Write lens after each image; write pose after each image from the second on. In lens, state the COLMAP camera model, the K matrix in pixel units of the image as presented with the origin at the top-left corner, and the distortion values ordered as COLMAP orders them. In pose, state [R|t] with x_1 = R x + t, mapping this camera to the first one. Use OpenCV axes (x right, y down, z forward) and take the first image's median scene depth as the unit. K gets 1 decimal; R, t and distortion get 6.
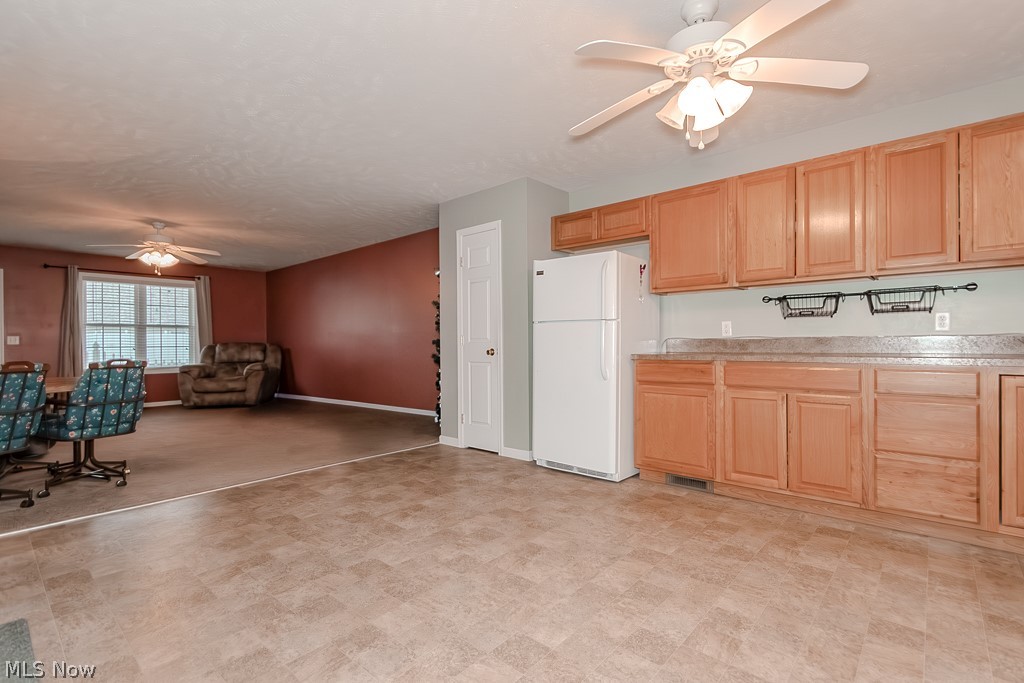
lens RADIAL K [[472.7, 0, 512.0], [0, 472.7, 341.5], [0, 0, 1]] dist [0.001706, -0.000448]
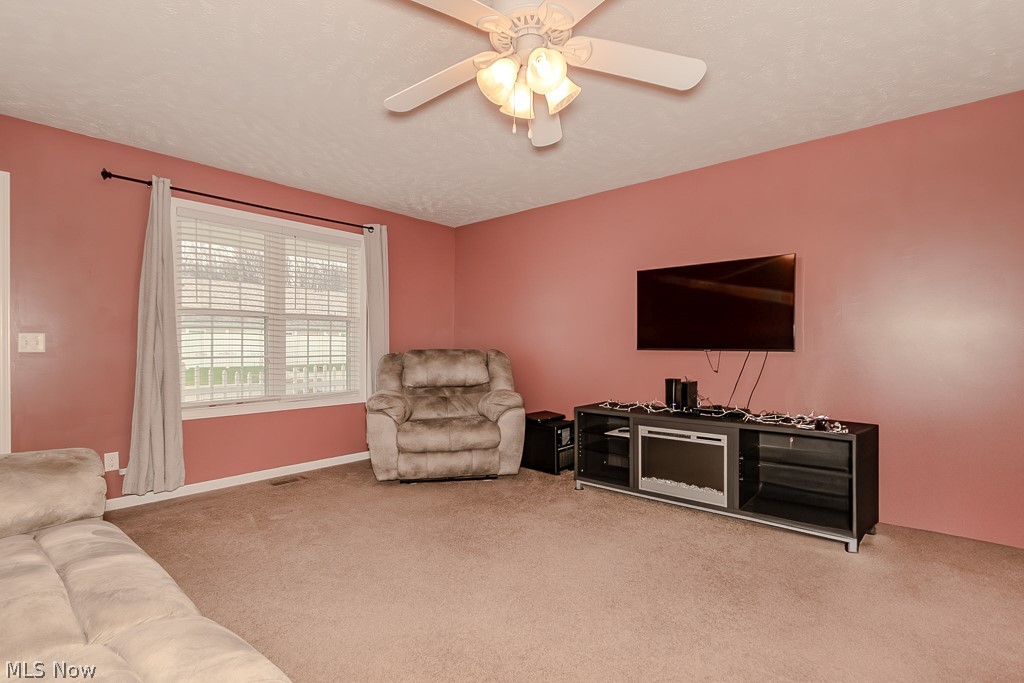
lens RADIAL K [[477.3, 0, 506.1], [0, 477.3, 350.1], [0, 0, 1]] dist [0.004360, -0.000018]
pose [[0.999955, 0.008663, -0.003946, -1.239778], [-0.008633, 0.999934, 0.007609, -0.005023], [0.004012, -0.007575, 0.999963, 1.127867]]
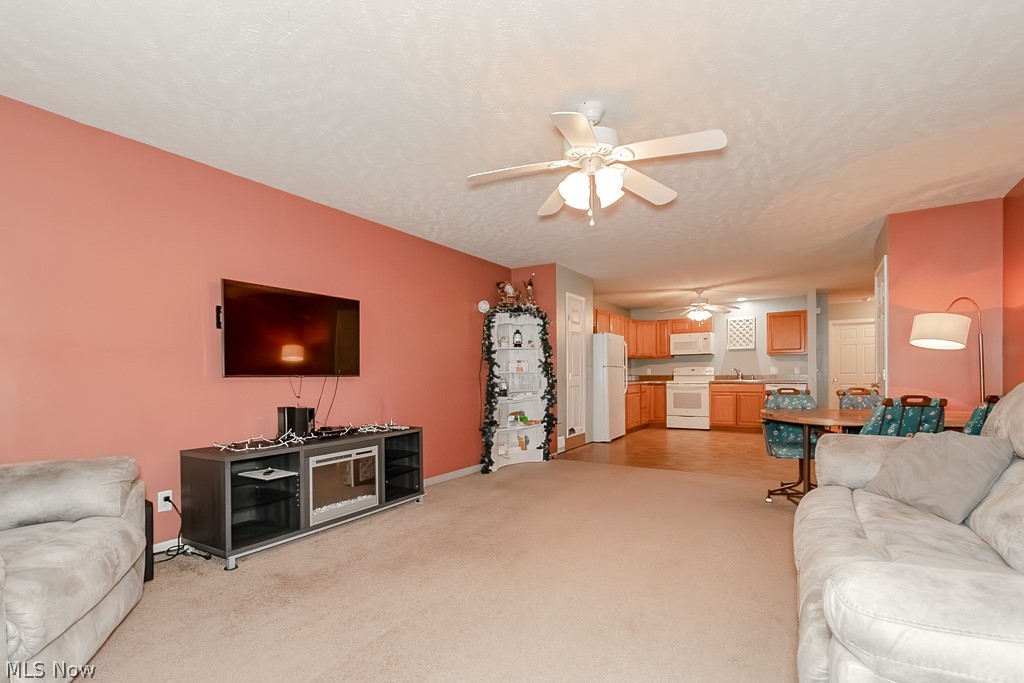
lens RADIAL K [[435.4, 0, 527.3], [0, 435.4, 376.2], [0, 0, 1]] dist [0.001719, -0.000003]
pose [[-0.128963, 0.005117, 0.991636, -1.726560], [0.003916, 0.999982, -0.004651, 0.004494], [-0.991642, 0.003283, -0.128981, 1.675325]]
